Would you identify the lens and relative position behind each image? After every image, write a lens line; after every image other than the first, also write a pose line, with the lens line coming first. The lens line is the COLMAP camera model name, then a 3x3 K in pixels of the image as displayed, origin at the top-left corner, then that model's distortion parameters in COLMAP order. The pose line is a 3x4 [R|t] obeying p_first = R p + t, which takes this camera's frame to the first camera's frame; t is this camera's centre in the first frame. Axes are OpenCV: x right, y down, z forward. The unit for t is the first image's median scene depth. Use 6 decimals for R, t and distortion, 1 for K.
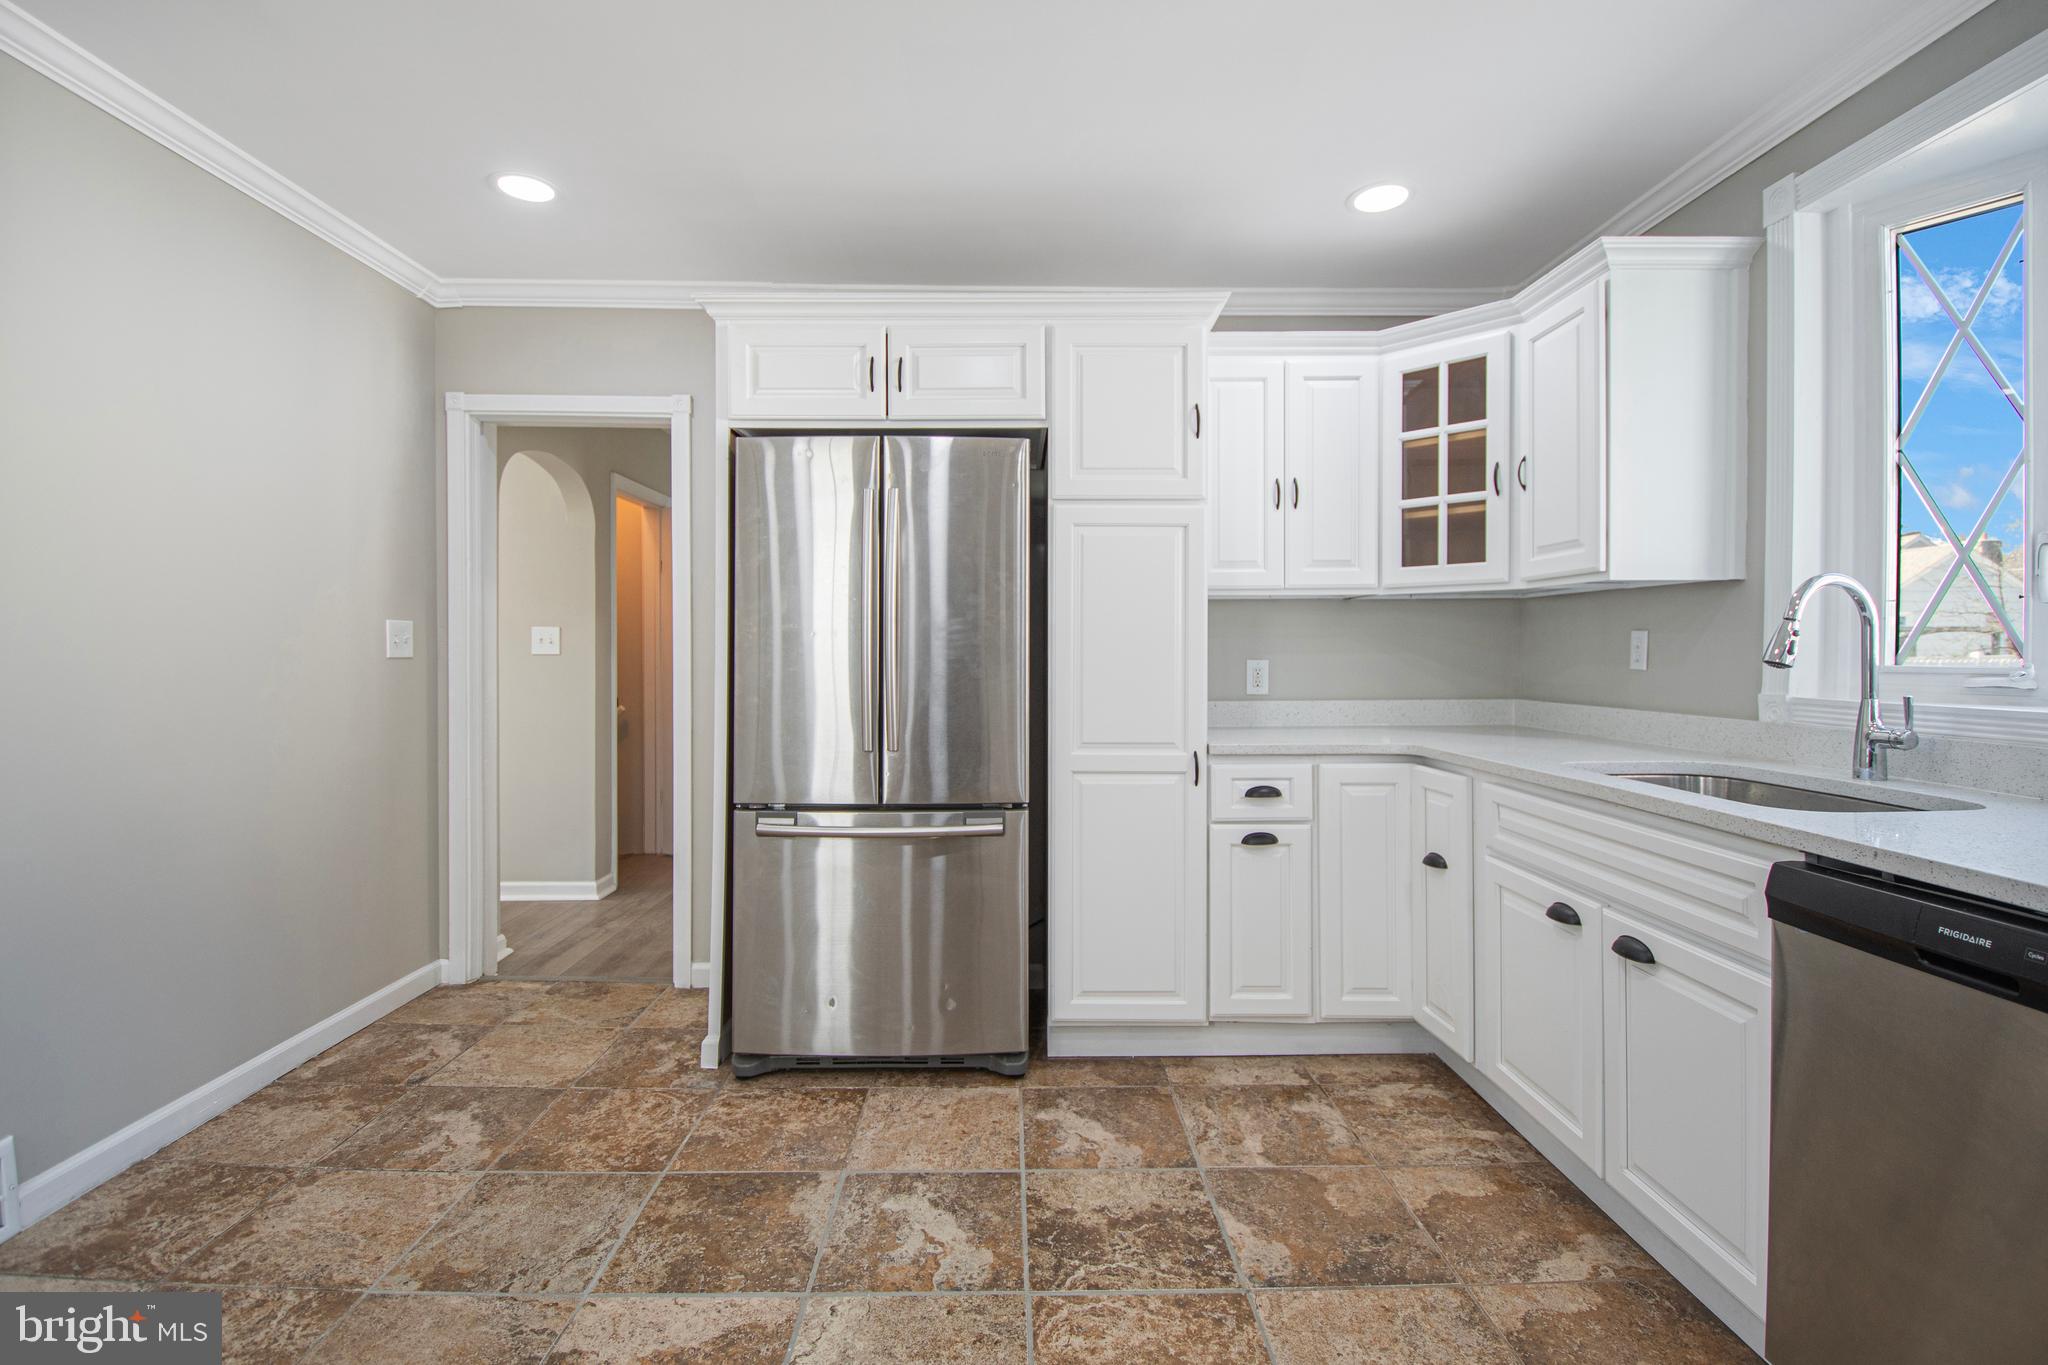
lens RADIAL K [[971.1, 0, 1004.4], [0, 971.1, 654.9], [0, 0, 1]] dist [0.032251, -0.035772]
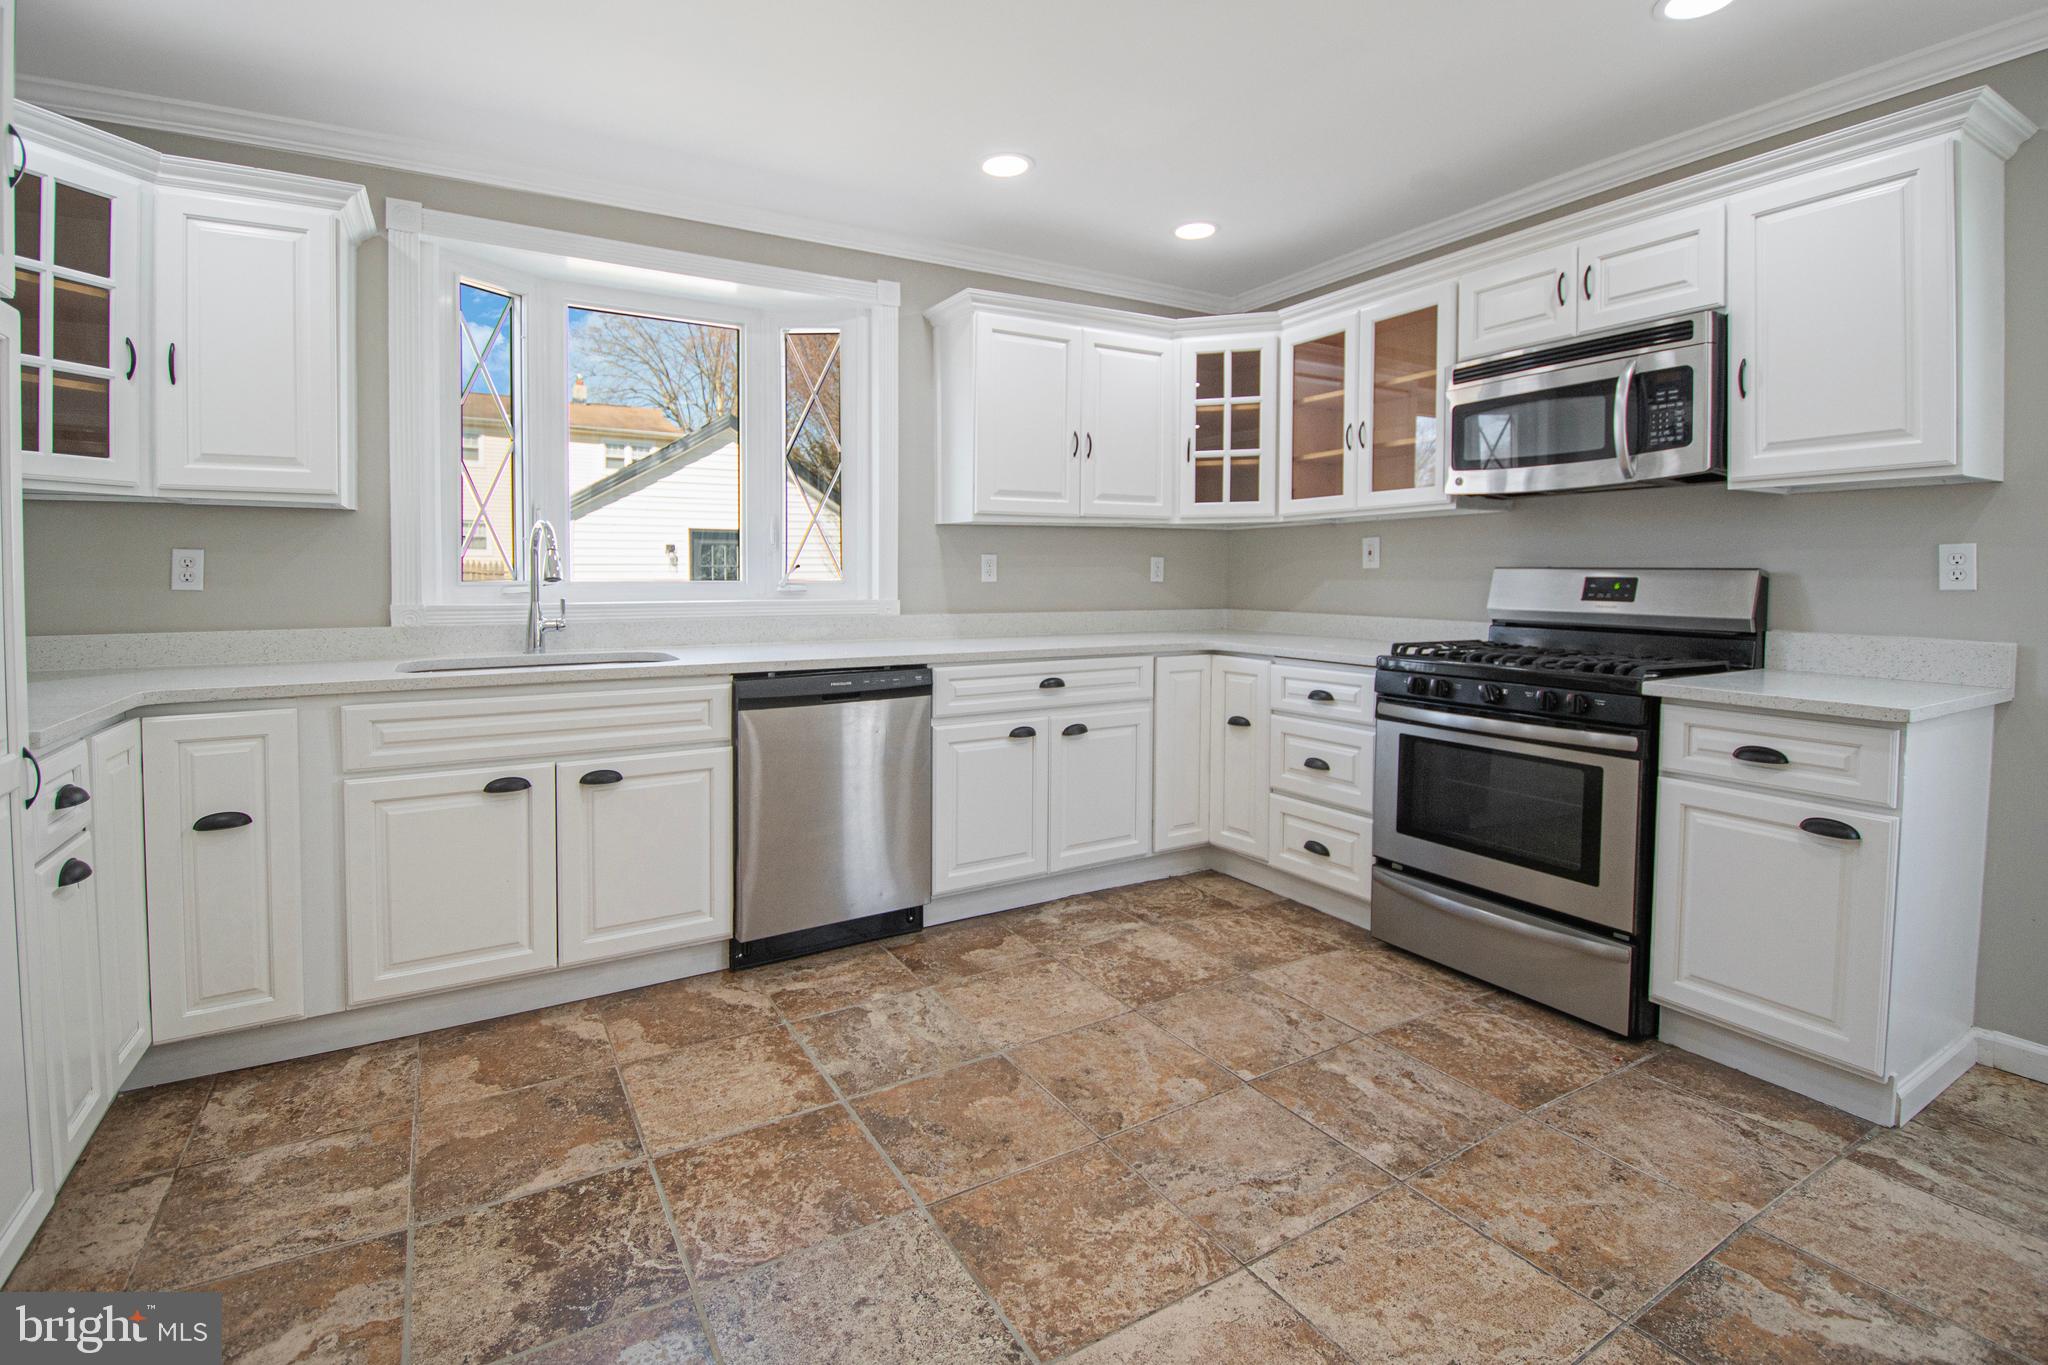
lens RADIAL K [[892.9, 0, 1056.2], [0, 892.9, 605.7], [0, 0, 1]] dist [0.020292, -0.017941]
pose [[-0.540010, -0.029503, 0.841141, -0.550763], [0.003352, 0.999302, 0.037202, 0.000878], [-0.841652, 0.022909, -0.539534, 0.771558]]
